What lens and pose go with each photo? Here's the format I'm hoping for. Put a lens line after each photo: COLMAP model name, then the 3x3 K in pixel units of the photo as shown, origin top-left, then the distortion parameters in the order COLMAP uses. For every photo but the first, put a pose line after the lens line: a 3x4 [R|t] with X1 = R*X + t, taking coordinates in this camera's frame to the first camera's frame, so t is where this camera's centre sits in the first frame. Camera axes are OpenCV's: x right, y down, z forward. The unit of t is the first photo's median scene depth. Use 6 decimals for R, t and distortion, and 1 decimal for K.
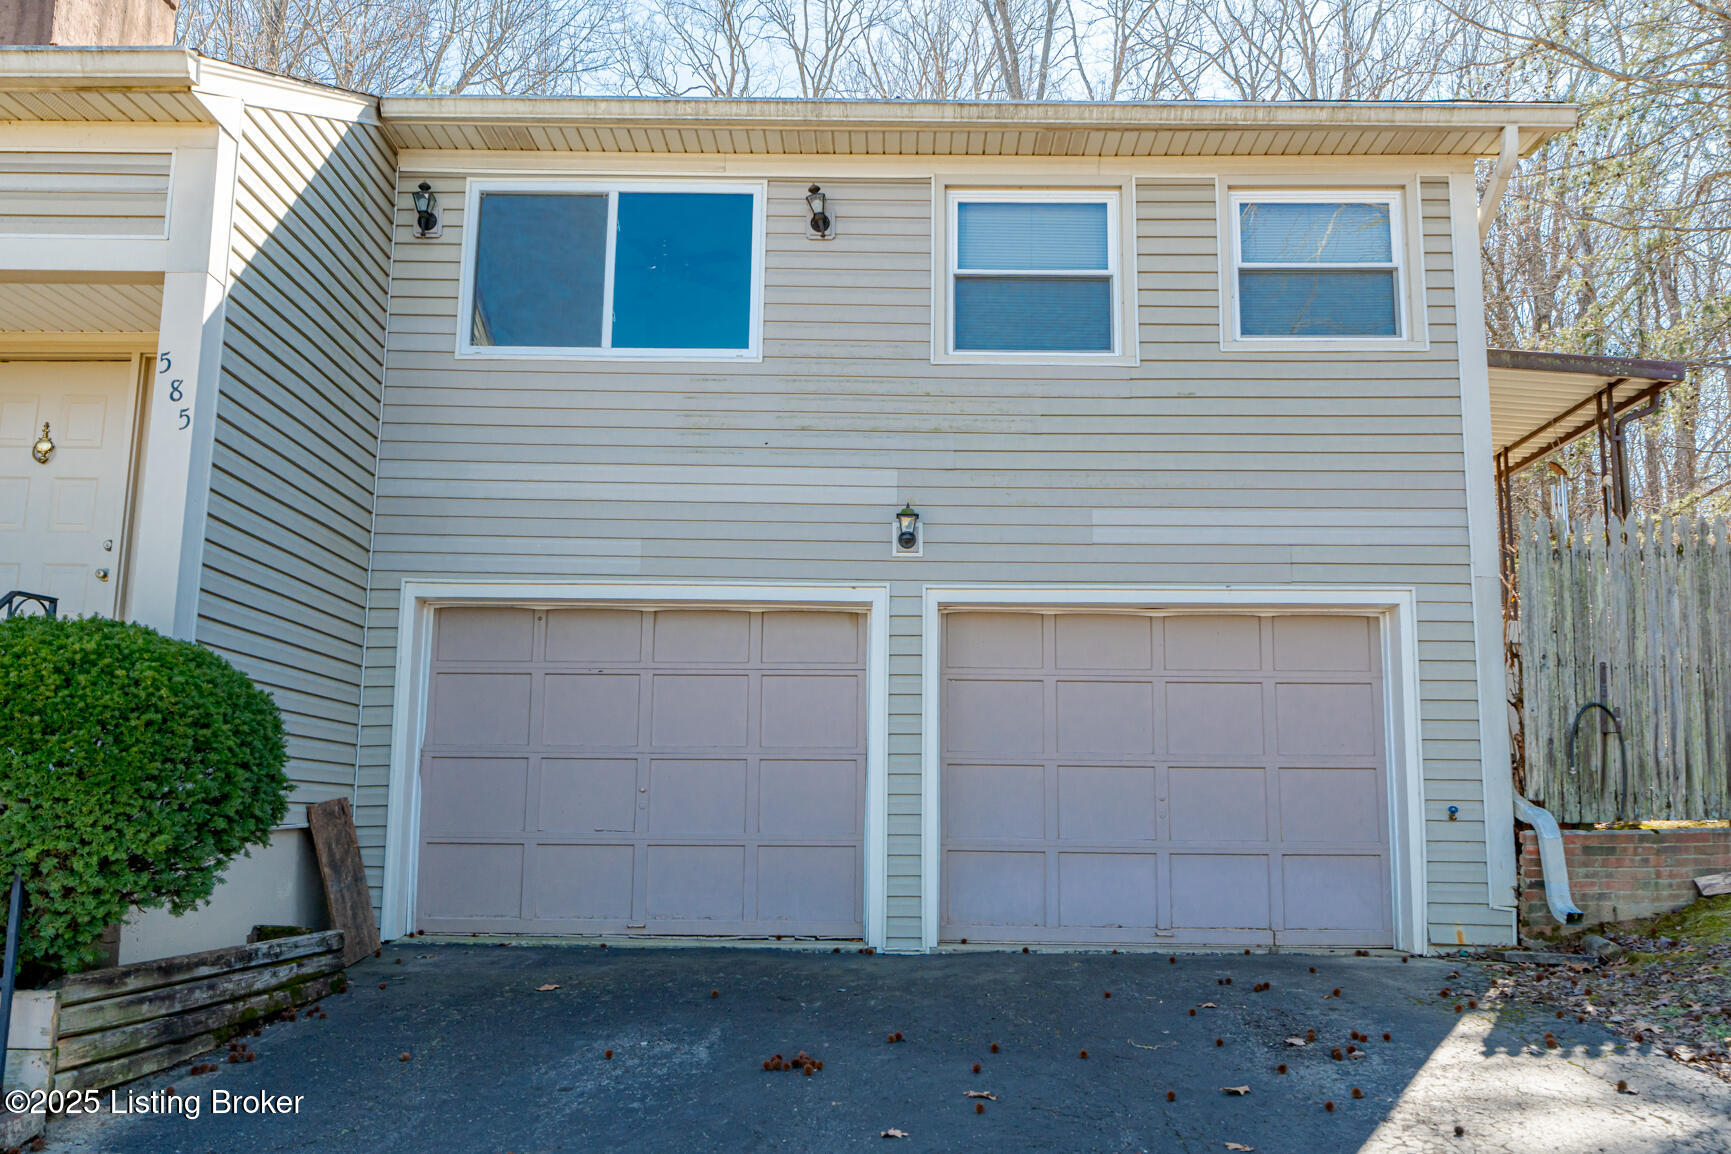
lens RADIAL K [[1470.1, 0, 865.5], [0, 1470.1, 577.0], [0, 0, 1]] dist [0.061258, 0.001651]
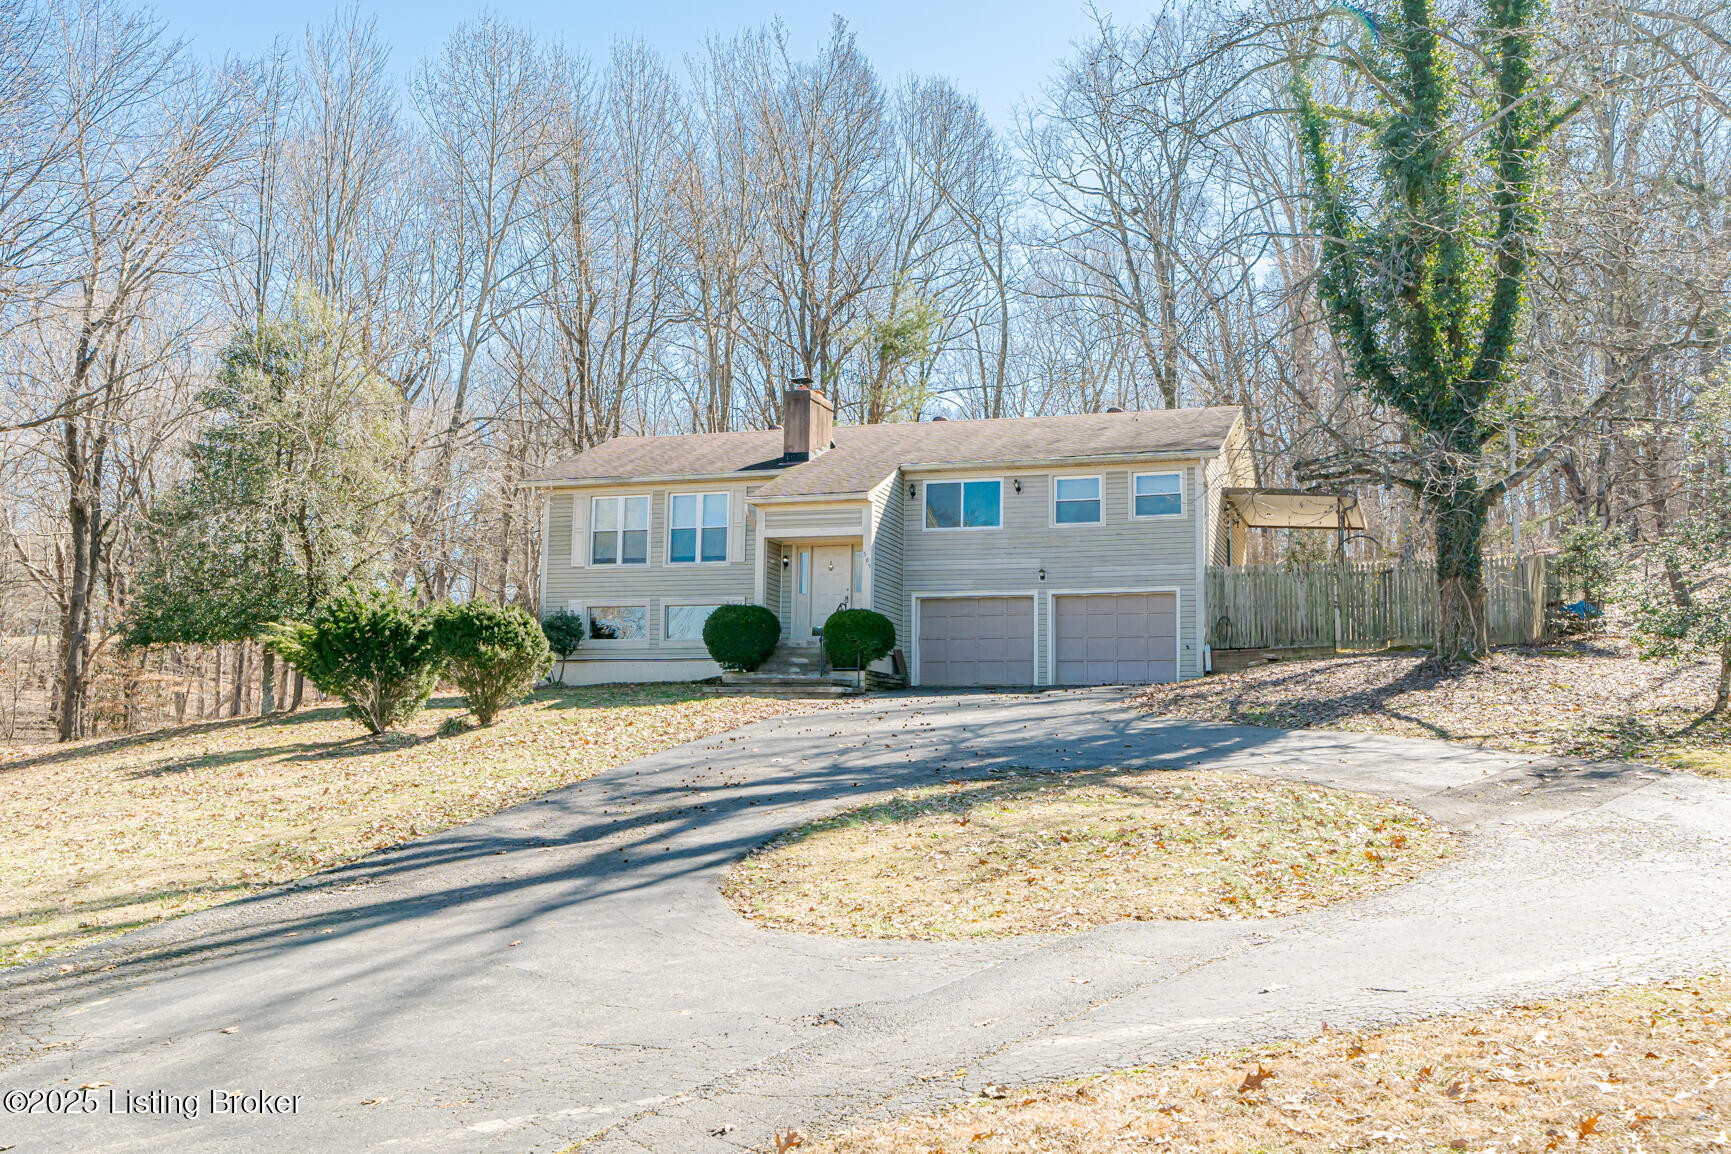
lens RADIAL K [[1670.7, 0, 865.5], [0, 1670.7, 577.0], [0, 0, 1]] dist [0.065608, 0.006298]
pose [[0.951449, -0.037912, -0.305462, 0.856447], [0.048693, 0.998428, 0.027749, -0.159314], [0.303929, -0.041275, 0.951800, -3.014504]]
